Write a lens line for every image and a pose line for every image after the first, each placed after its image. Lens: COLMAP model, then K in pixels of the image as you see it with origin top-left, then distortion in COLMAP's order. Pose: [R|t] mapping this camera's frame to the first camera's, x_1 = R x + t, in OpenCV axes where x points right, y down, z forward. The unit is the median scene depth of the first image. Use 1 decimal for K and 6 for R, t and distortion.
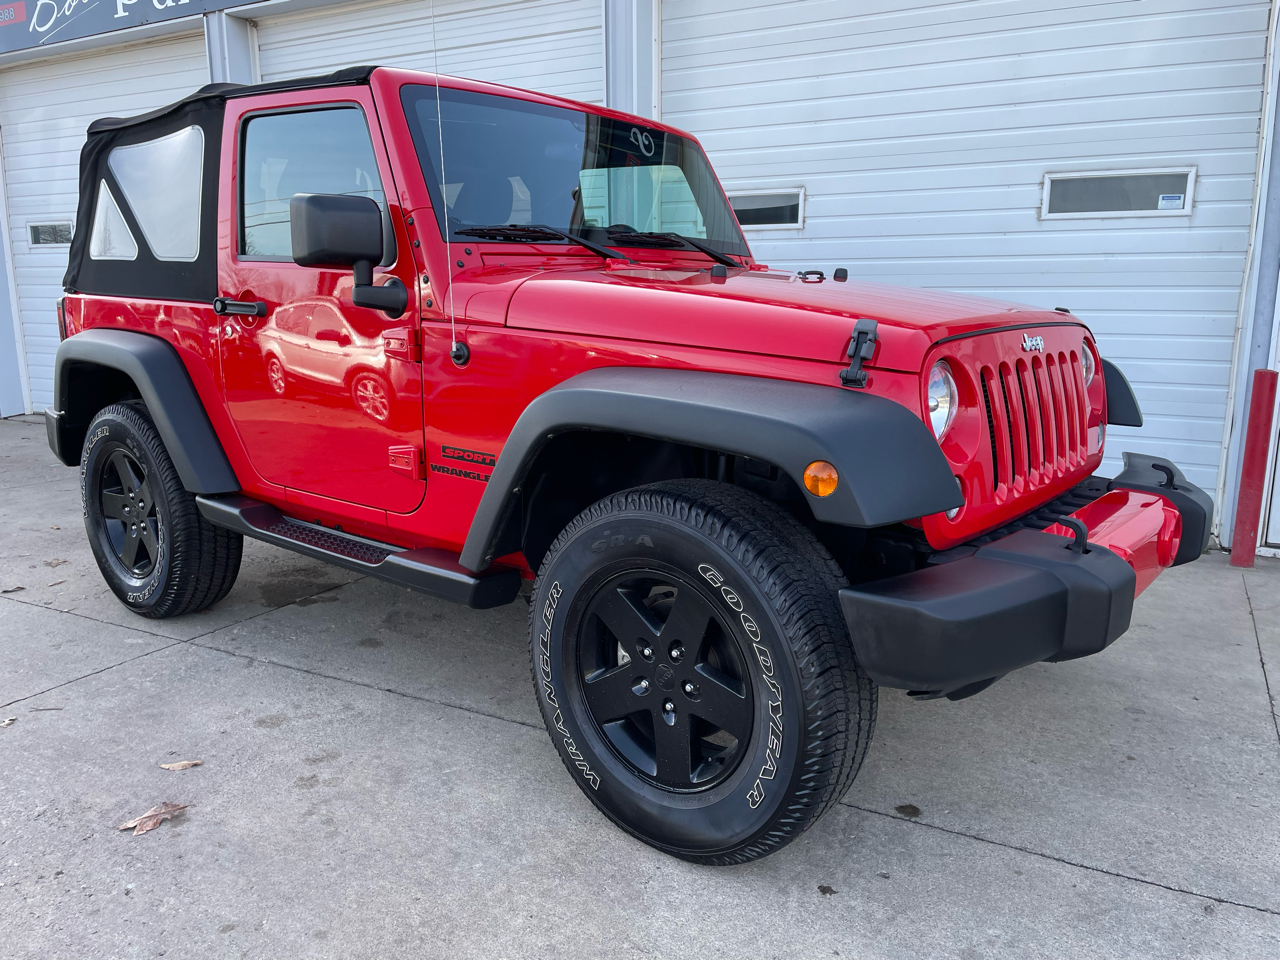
lens RADIAL K [[969.7, 0, 640.0], [0, 969.7, 480.0], [0, 0, 1]] dist [0.100734, -0.130322]
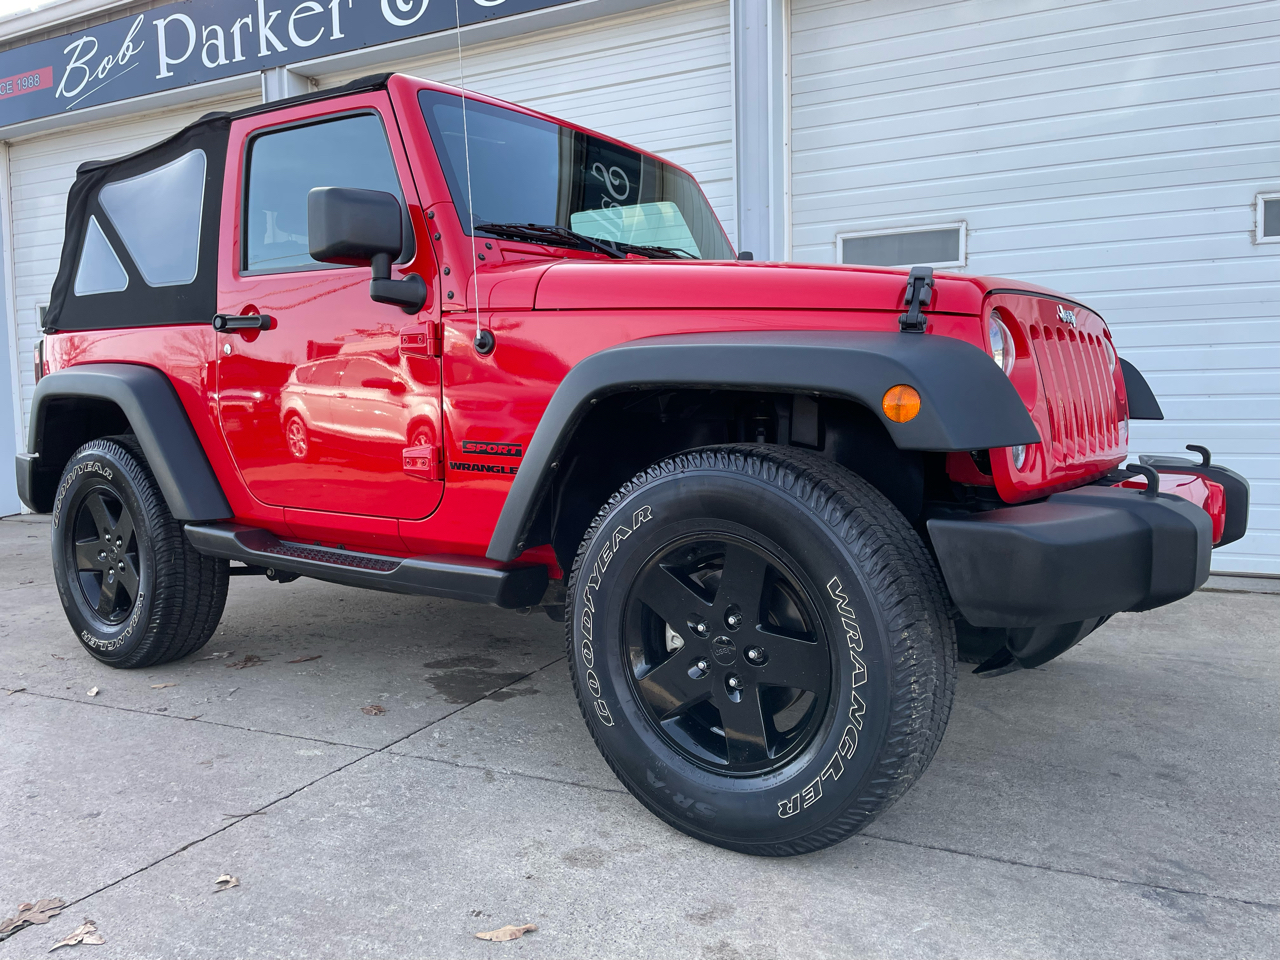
lens RADIAL K [[975.7, 0, 635.4], [0, 975.7, 459.7], [0, 0, 1]] dist [0.102058, -0.136576]
pose [[0.998742, -0.020416, 0.045791, -0.077068], [0.026021, 0.991772, -0.125347, 0.106949], [-0.042855, 0.126381, 0.991056, 0.039225]]
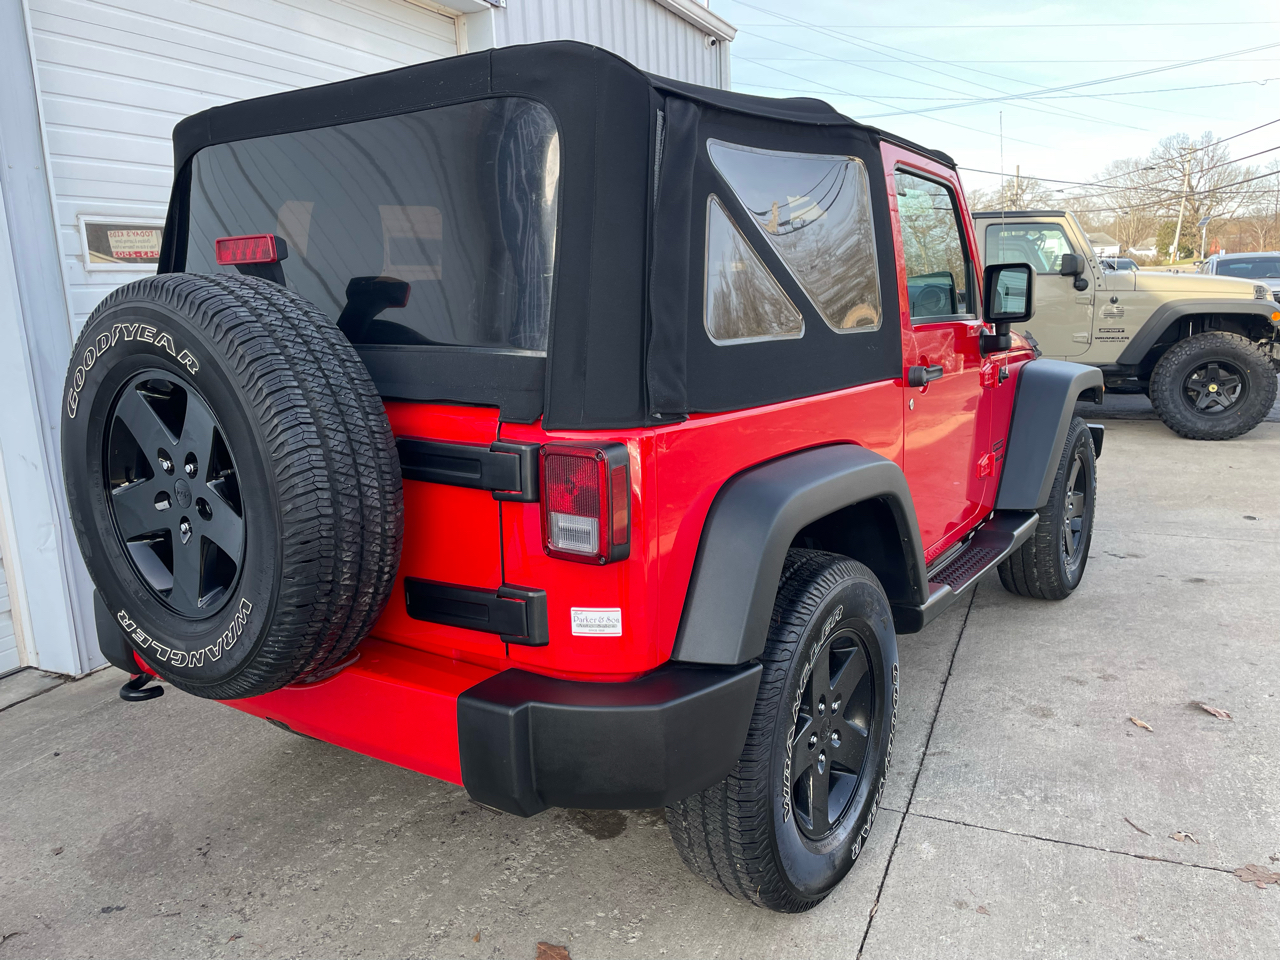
lens RADIAL K [[966.5, 0, 640.0], [0, 966.5, 480.0], [0, 0, 1]] dist [0.100311, -0.130912]
pose [[-0.079030, -0.202632, 0.976061, -1.240854], [0.217716, 0.951978, 0.215260, -0.365089], [-0.972807, 0.229516, -0.031119, 1.322165]]
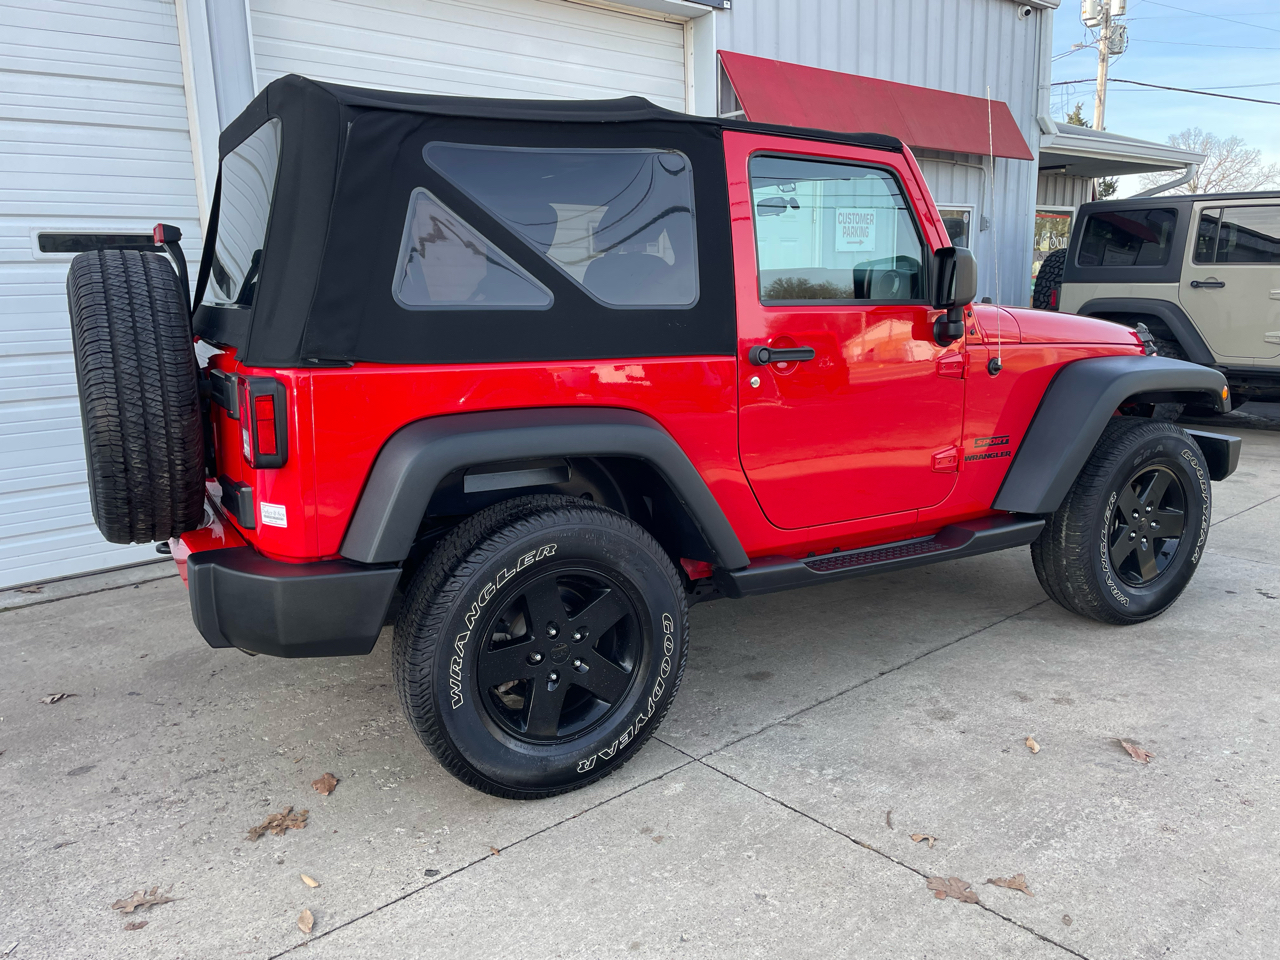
lens RADIAL K [[966.5, 0, 640.0], [0, 966.5, 480.0], [0, 0, 1]] dist [0.100311, -0.130912]
pose [[0.361410, -0.198432, 0.911048, -1.293444], [0.196007, 0.971428, 0.133828, -0.212264], [-0.911572, 0.130205, 0.389977, 0.667569]]
